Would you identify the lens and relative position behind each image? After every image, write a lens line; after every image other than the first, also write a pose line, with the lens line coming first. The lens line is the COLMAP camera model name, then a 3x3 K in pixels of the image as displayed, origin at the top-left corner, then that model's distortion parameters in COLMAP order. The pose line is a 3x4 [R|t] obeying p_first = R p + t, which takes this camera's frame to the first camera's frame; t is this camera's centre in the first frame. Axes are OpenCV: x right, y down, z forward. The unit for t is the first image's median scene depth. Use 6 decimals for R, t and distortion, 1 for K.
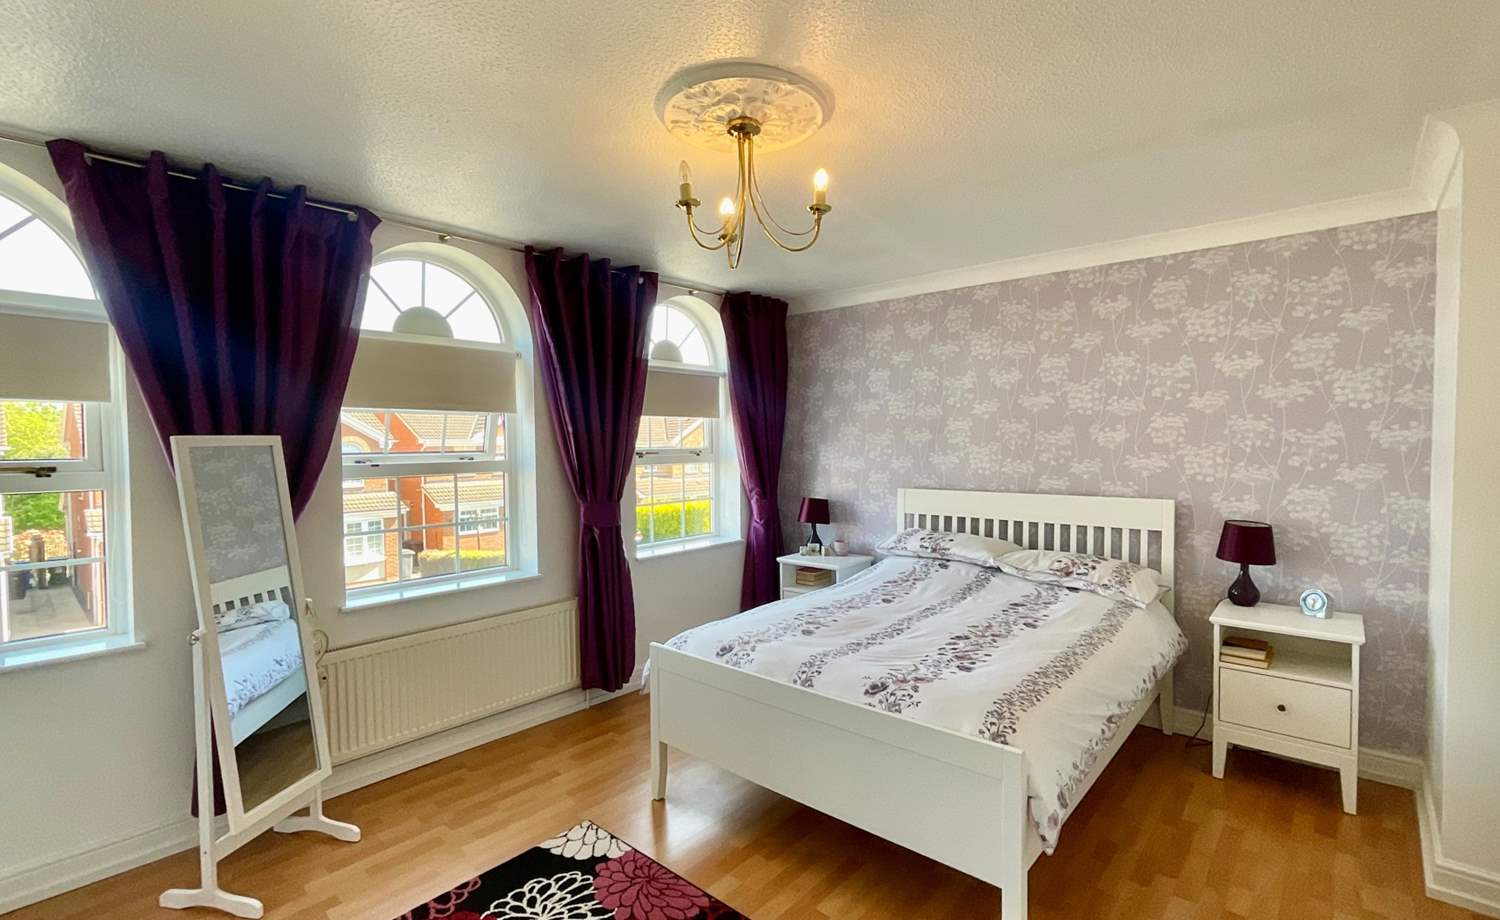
lens RADIAL K [[674.2, 0, 750.0], [0, 674.2, 460.0], [0, 0, 1]] dist [-0.001249, 0.000022]
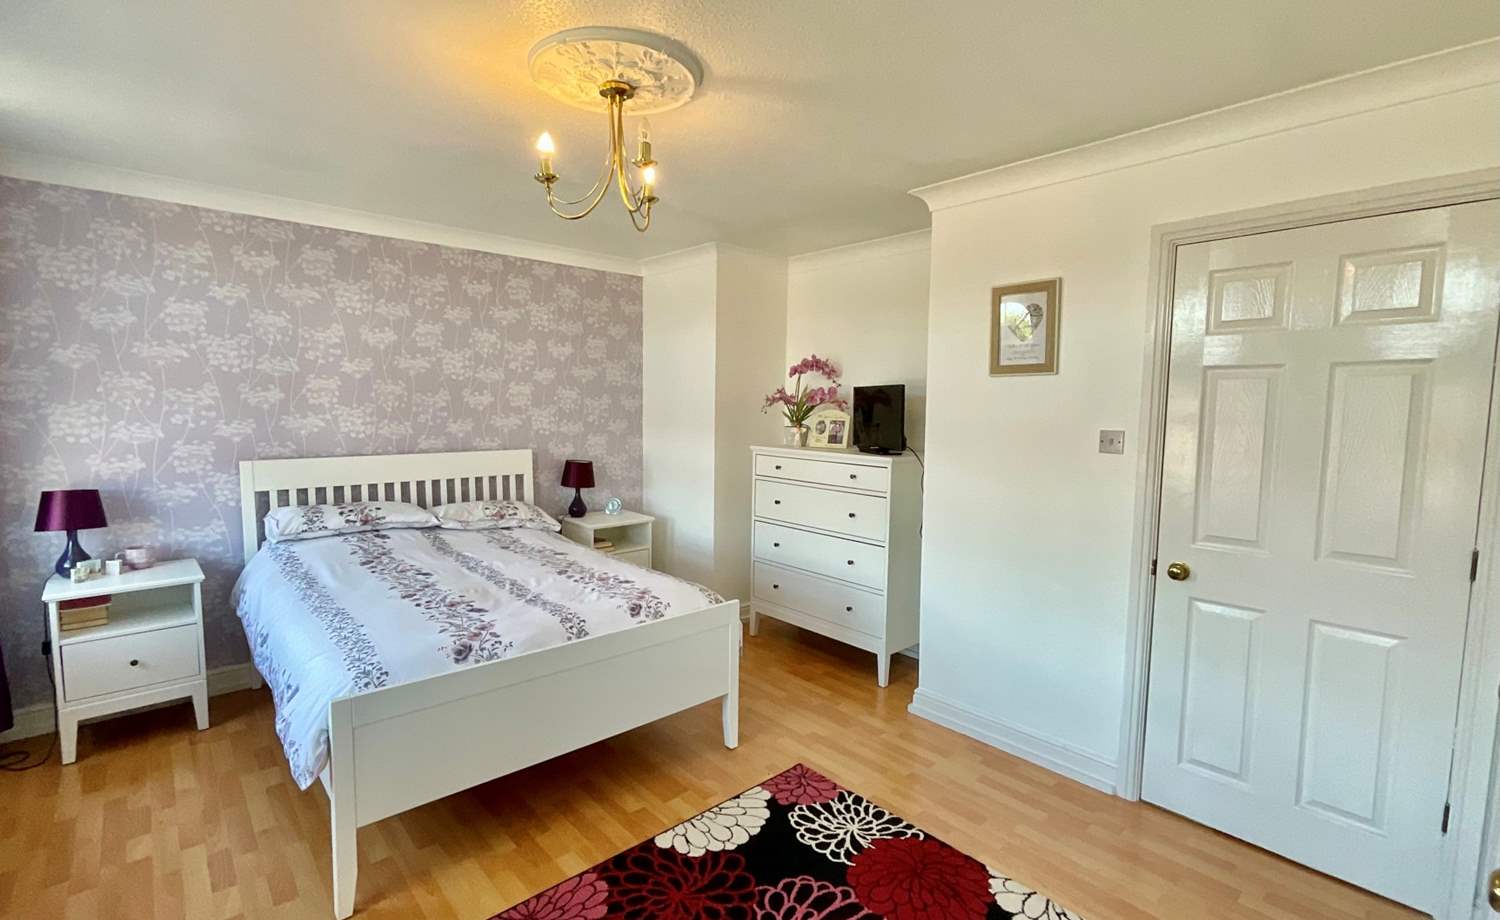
lens RADIAL K [[674.2, 0, 750.0], [0, 674.2, 460.0], [0, 0, 1]] dist [-0.001249, 0.000022]
pose [[0.113395, -0.073638, 0.990817, -0.591603], [0.017174, 0.997246, 0.072151, -0.007050], [-0.993402, 0.008835, 0.114347, 0.401912]]
